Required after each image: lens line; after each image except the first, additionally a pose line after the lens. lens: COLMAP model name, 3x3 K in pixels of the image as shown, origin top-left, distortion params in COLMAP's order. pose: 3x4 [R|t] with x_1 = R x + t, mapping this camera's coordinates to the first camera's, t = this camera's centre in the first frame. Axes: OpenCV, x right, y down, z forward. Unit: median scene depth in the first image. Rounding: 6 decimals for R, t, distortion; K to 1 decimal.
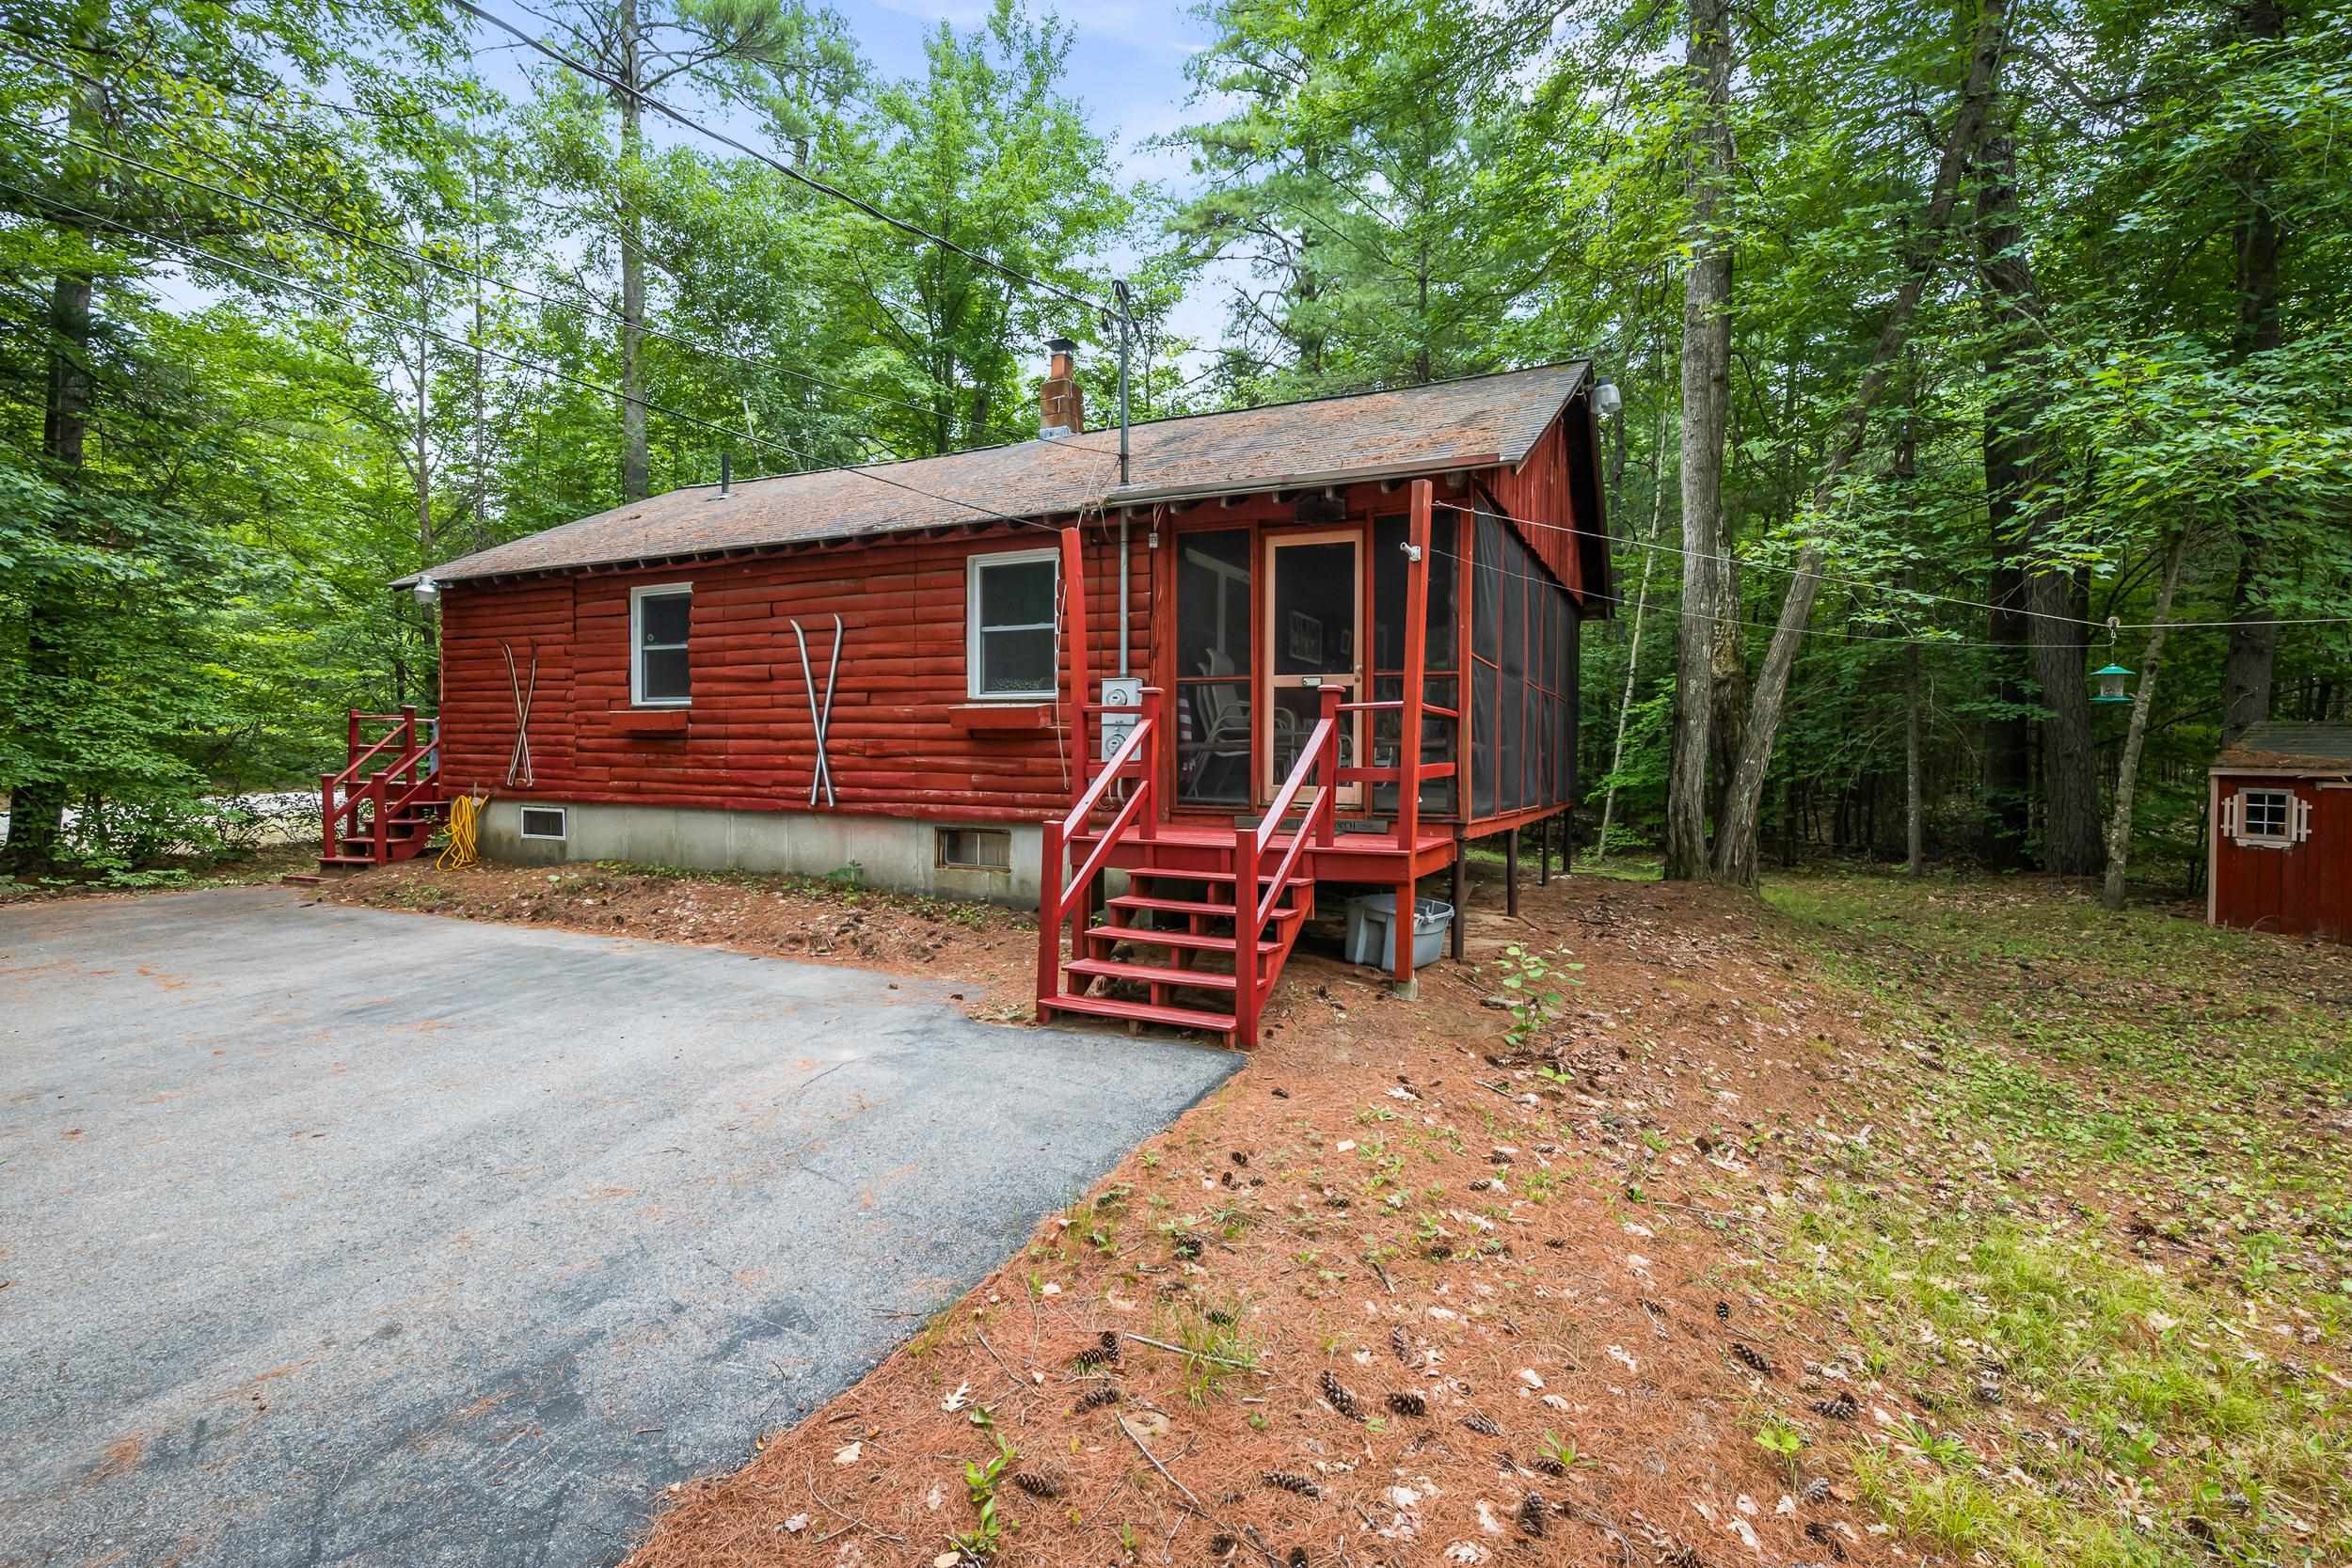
lens RADIAL K [[1062.1, 0, 1176.0], [0, 1062.1, 784.0], [0, 0, 1]] dist [0.000219, 0.000017]
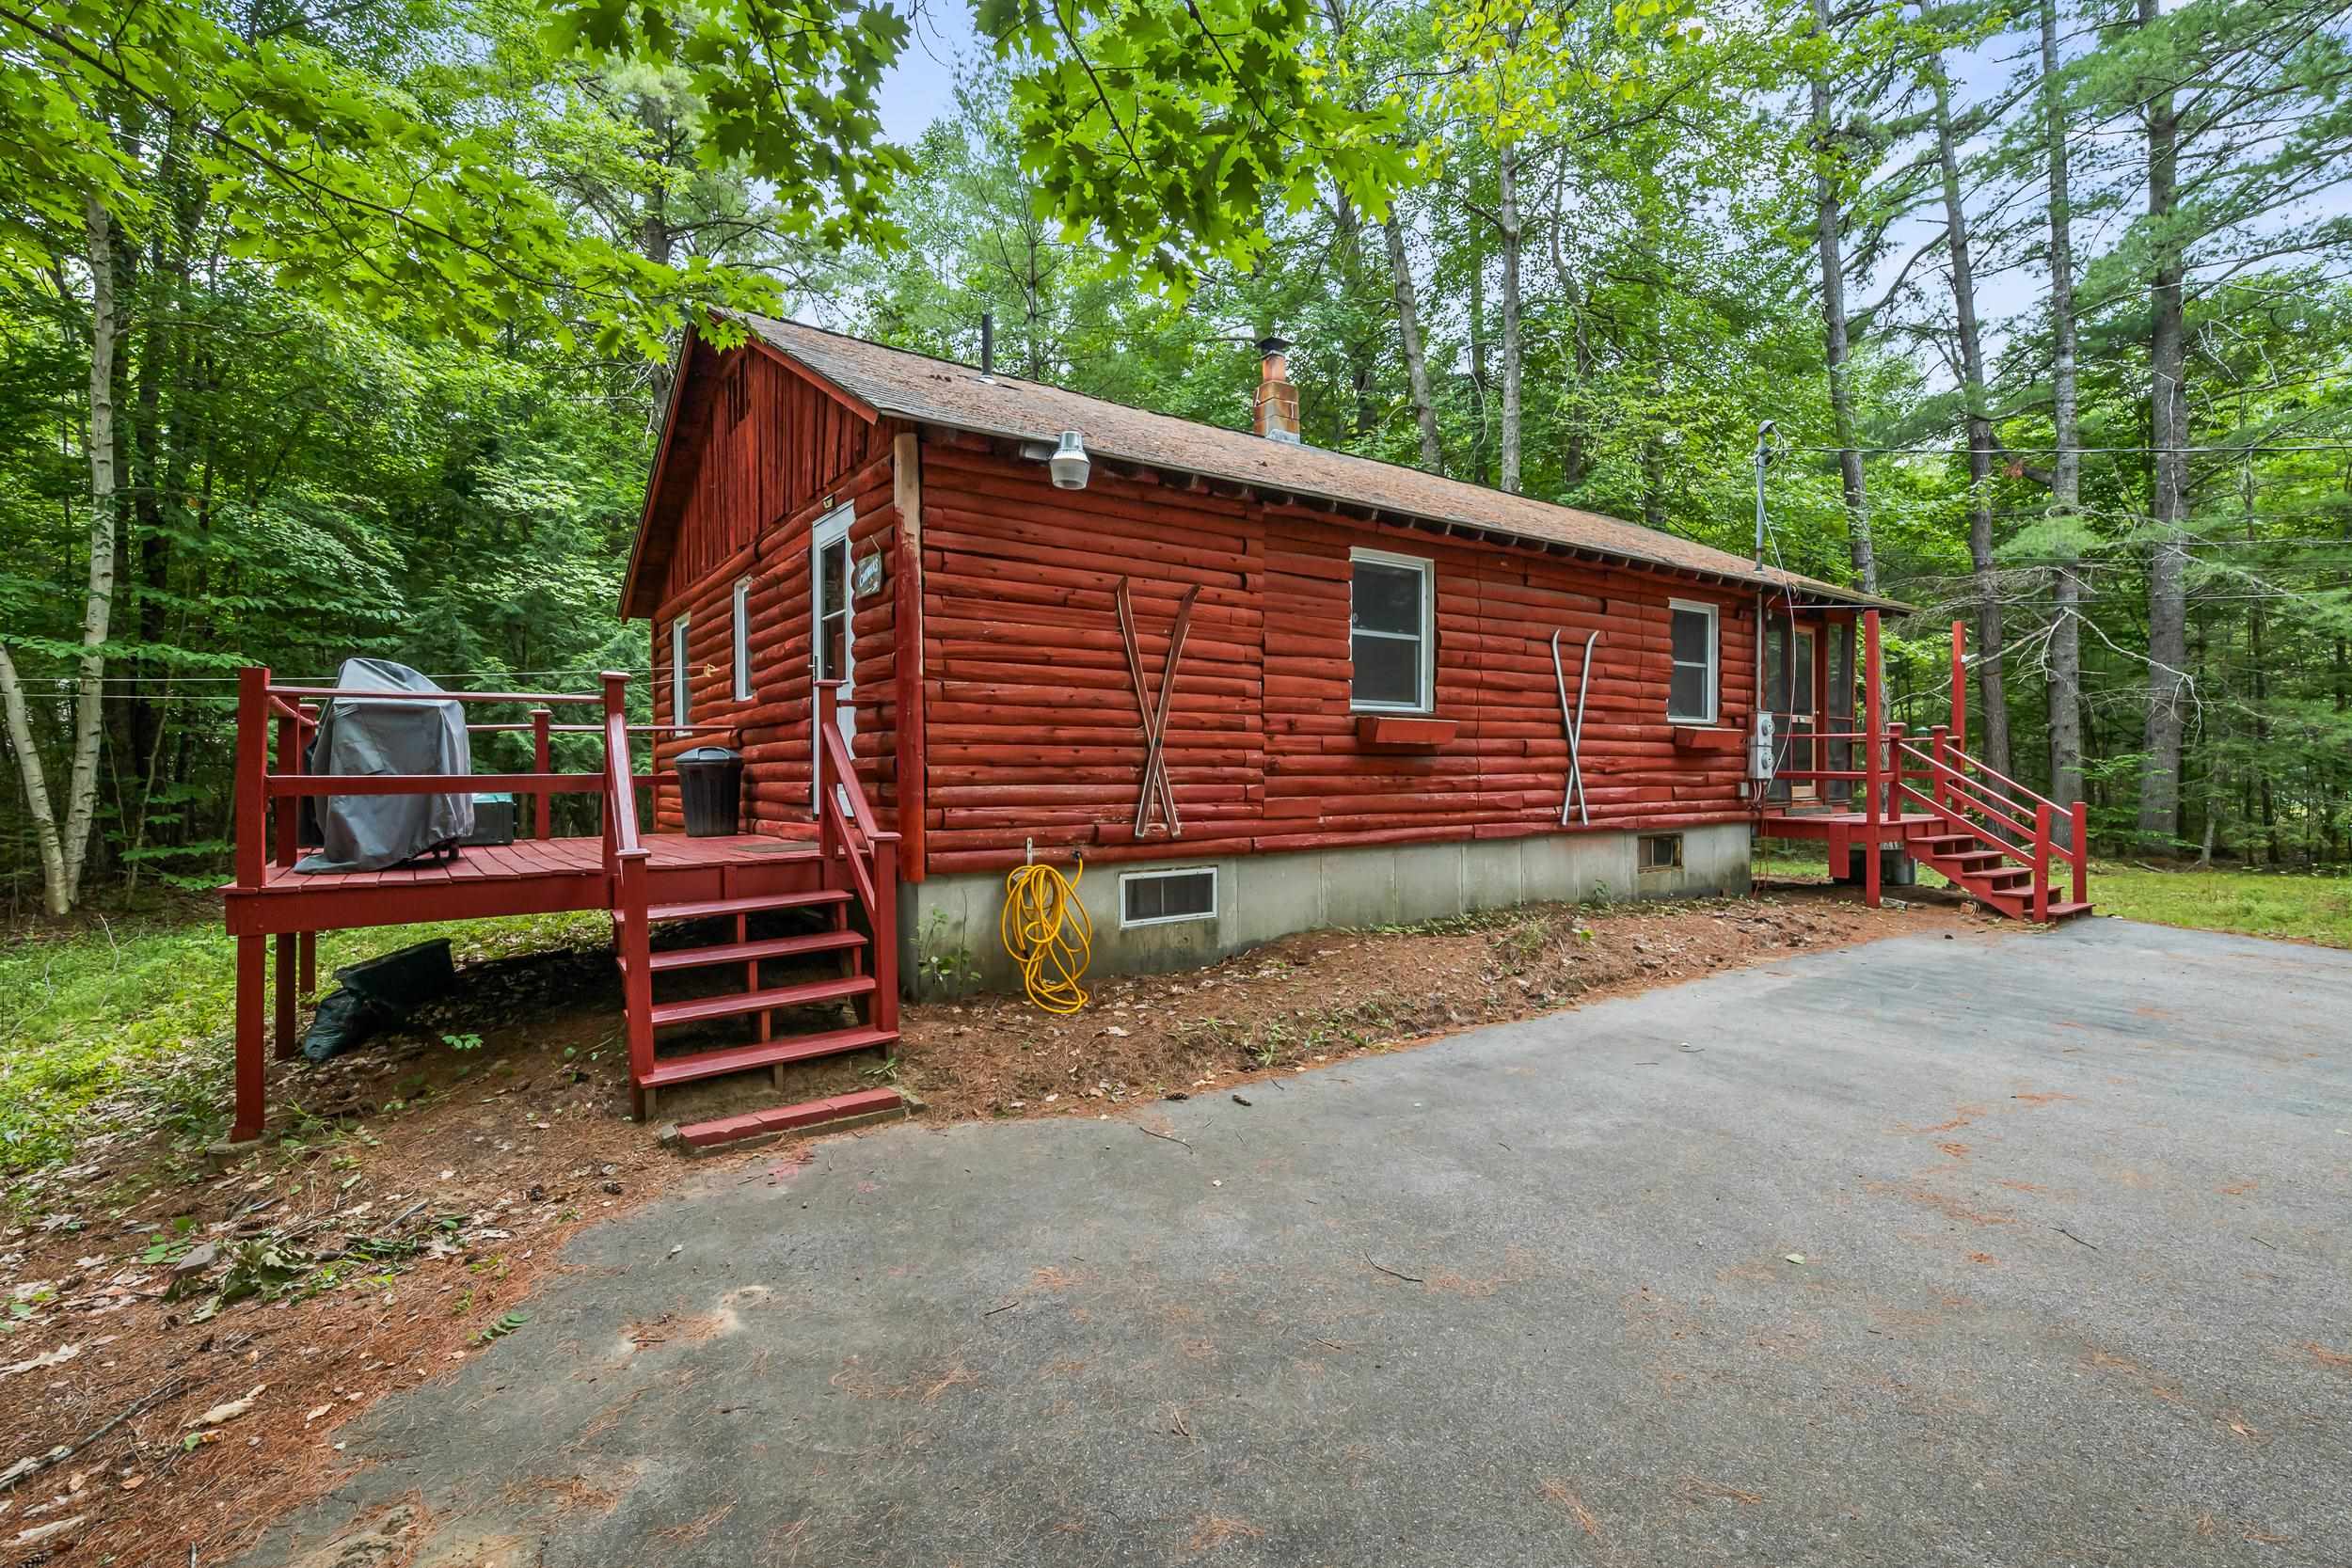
lens RADIAL K [[1062.1, 0, 1176.0], [0, 1062.1, 784.0], [0, 0, 1]] dist [0.000219, 0.000017]
pose [[0.467007, -0.020702, 0.884011, -1.302982], [0.039357, 0.999222, 0.002608, -0.032170], [-0.883377, 0.033574, 0.467458, 0.832834]]
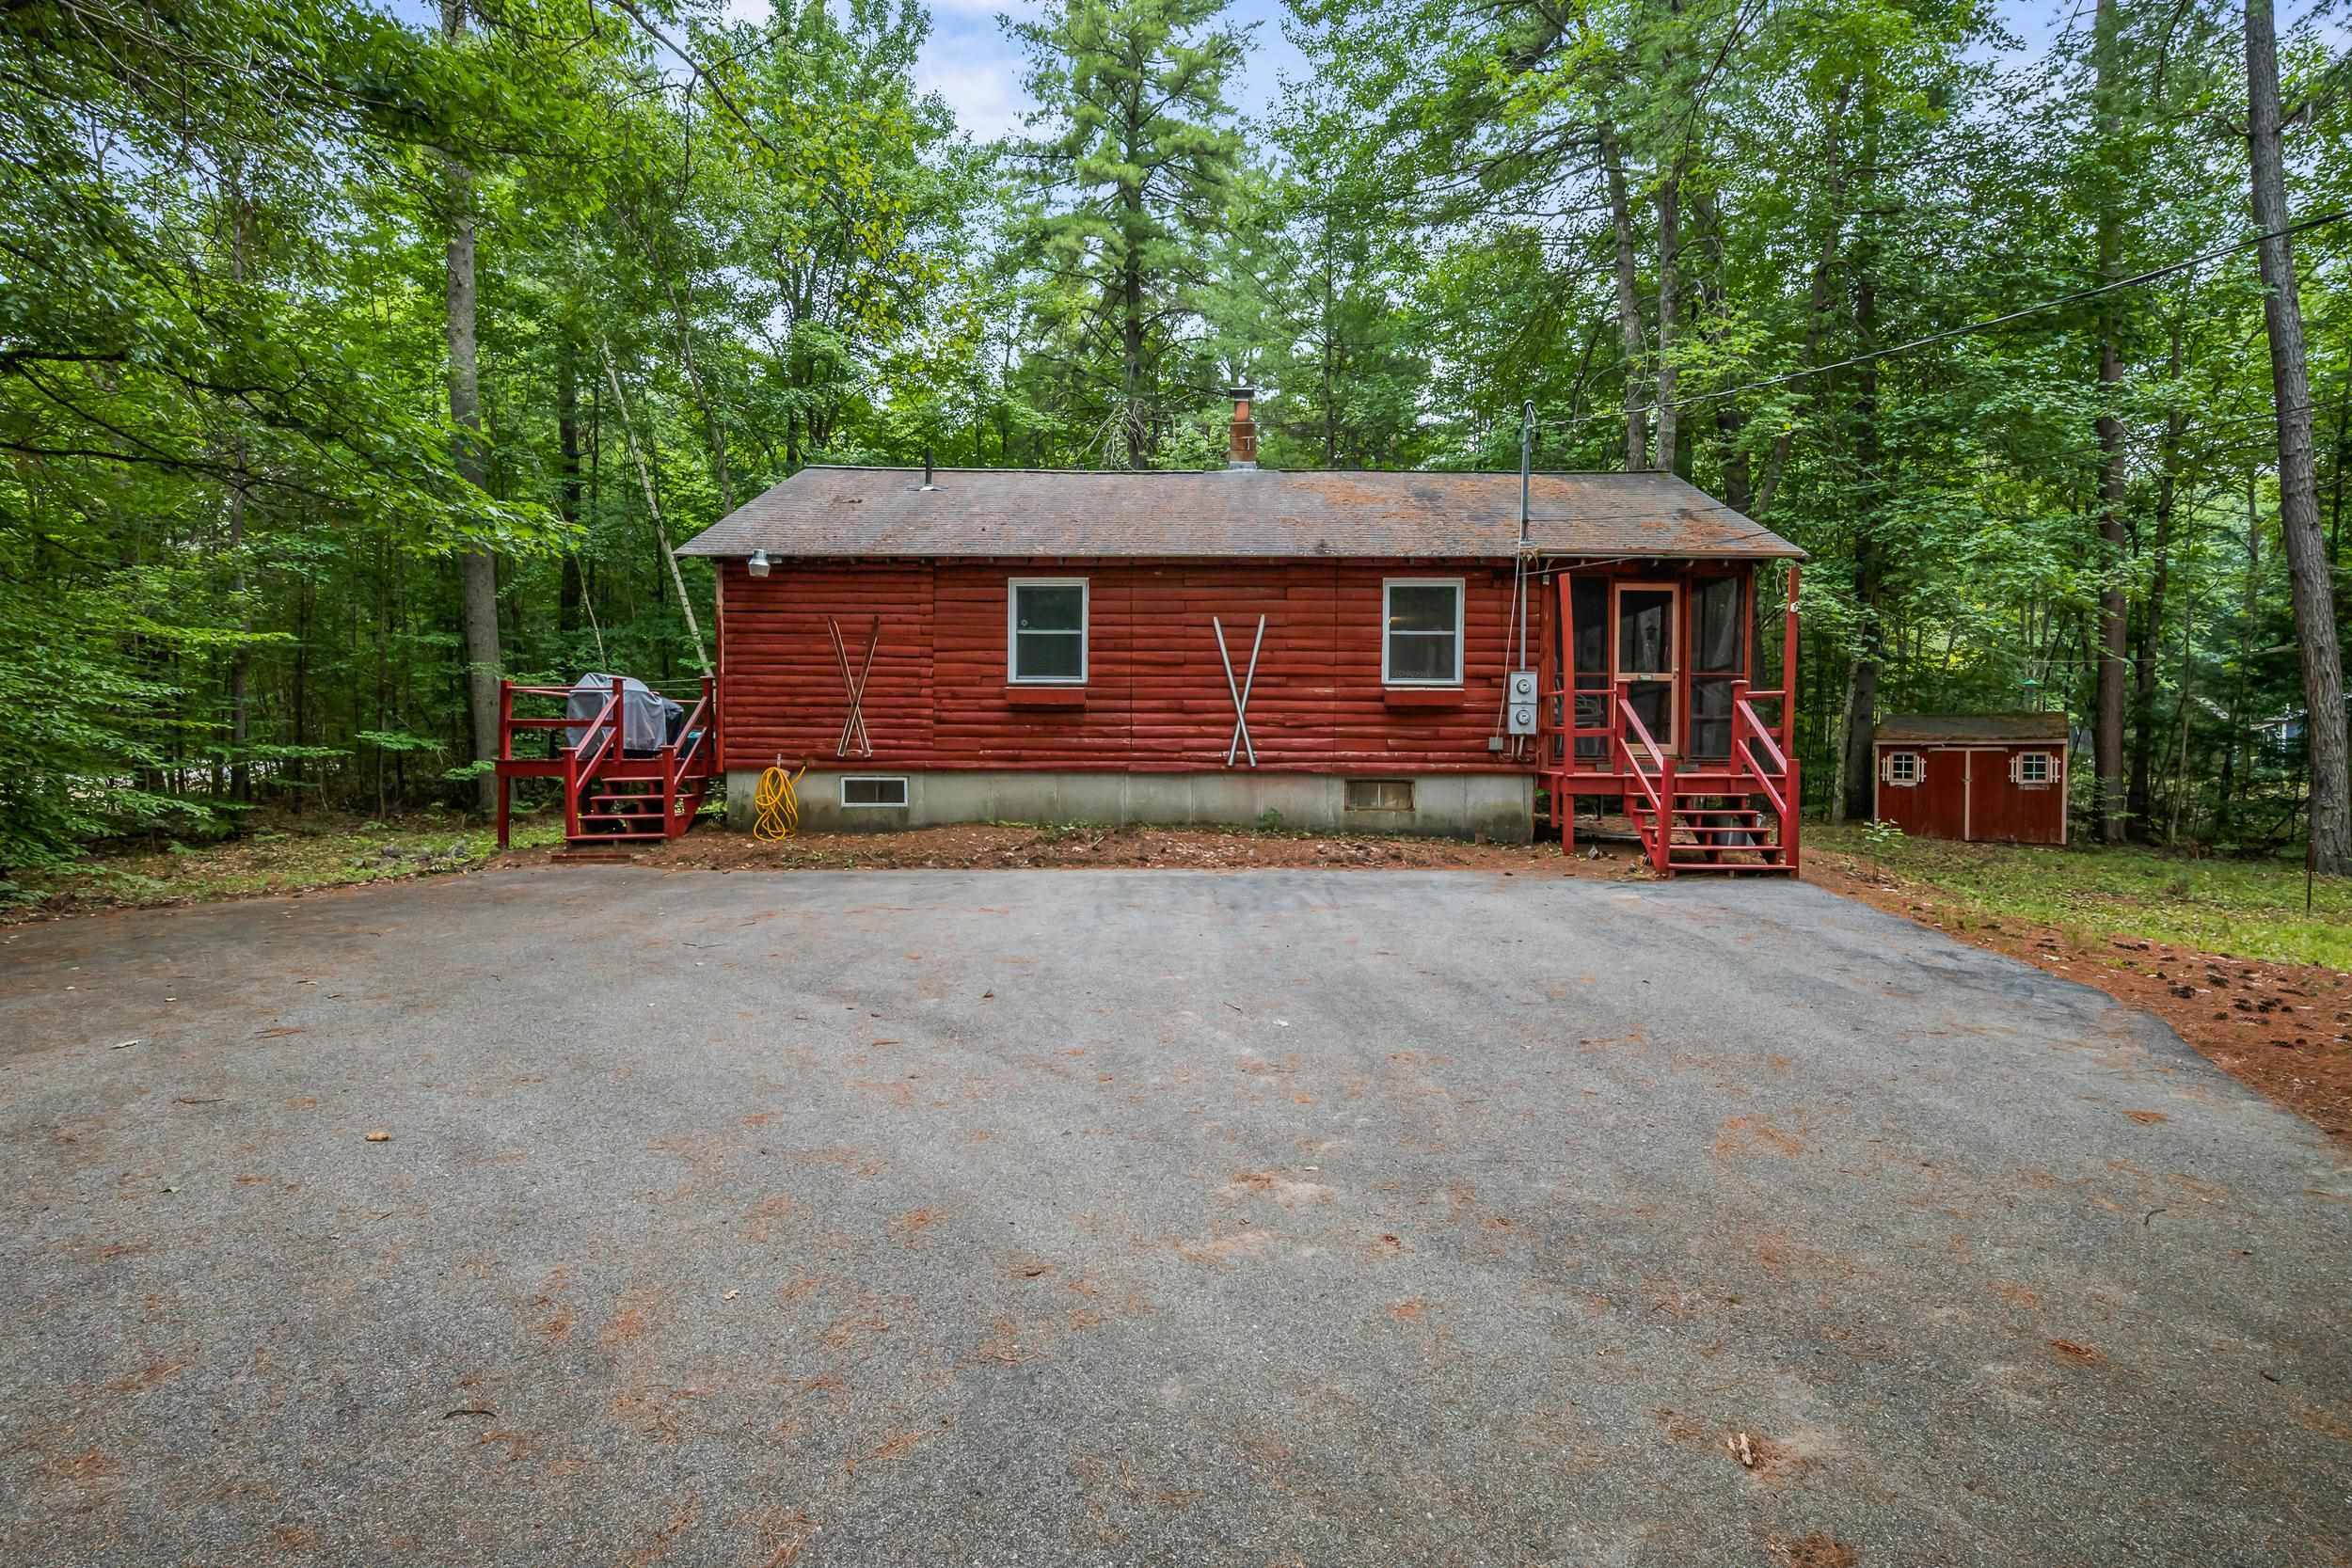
lens RADIAL K [[1110.6, 0, 1176.0], [0, 1110.6, 784.0], [0, 0, 1]] dist [0.000004, -0.000080]
pose [[0.905424, -0.016082, 0.424205, -0.922333], [0.015152, 0.999870, 0.005565, 0.032127], [-0.424239, 0.001389, 0.905549, -0.150328]]
